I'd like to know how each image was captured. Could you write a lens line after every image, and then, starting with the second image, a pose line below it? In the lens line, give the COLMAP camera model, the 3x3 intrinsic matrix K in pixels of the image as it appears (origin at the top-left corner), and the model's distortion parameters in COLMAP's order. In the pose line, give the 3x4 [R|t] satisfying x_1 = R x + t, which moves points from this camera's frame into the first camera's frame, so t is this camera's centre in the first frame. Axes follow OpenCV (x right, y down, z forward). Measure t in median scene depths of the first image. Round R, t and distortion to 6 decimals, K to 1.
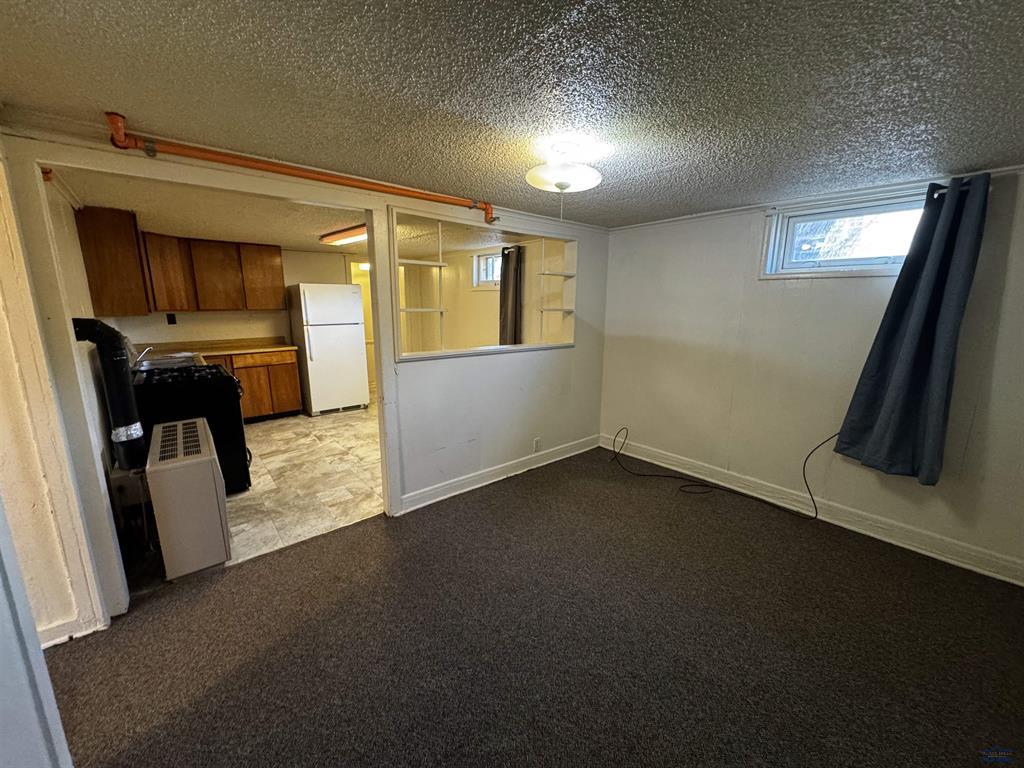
lens RADIAL K [[407.9, 0, 512.0], [0, 407.9, 384.0], [0, 0, 1]] dist [0.000045, -0.000034]
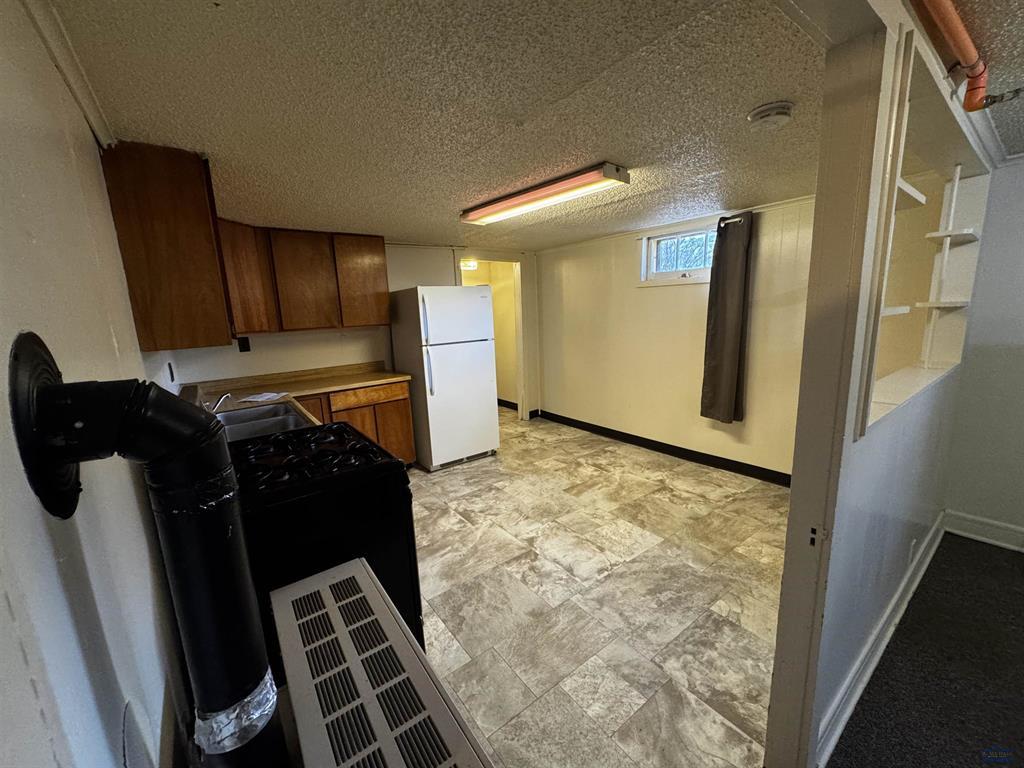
lens RADIAL K [[407.9, 0, 512.0], [0, 407.9, 384.0], [0, 0, 1]] dist [0.000045, -0.000034]
pose [[0.997655, -0.032622, -0.060167, -0.329549], [0.031628, 0.999348, -0.017390, -0.063341], [0.060695, 0.015446, 0.998037, 0.322528]]
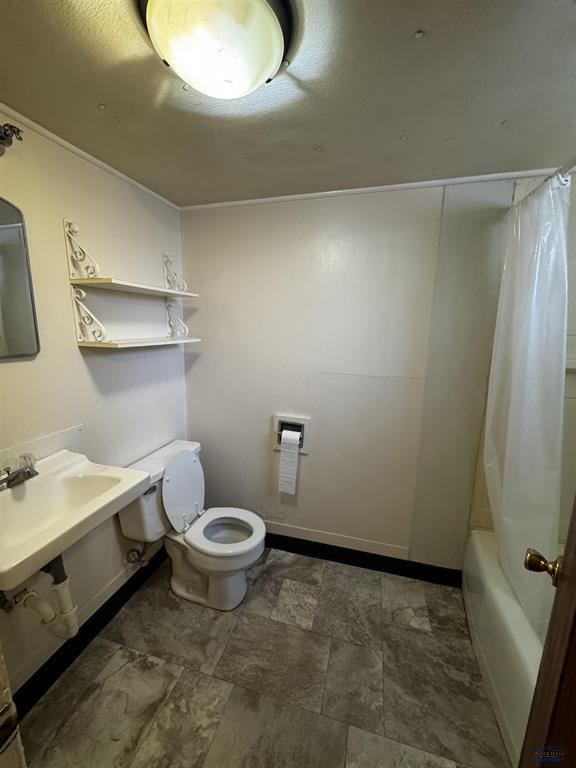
lens RADIAL K [[305.9, 0, 288.0], [0, 305.9, 384.0], [0, 0, 1]] dist [0.000045, -0.000034]
pose [[-0.568543, -0.161325, 0.806680, -0.518461], [0.158103, 0.940876, 0.299592, -0.156868], [-0.807318, 0.297870, -0.509423, 0.766841]]
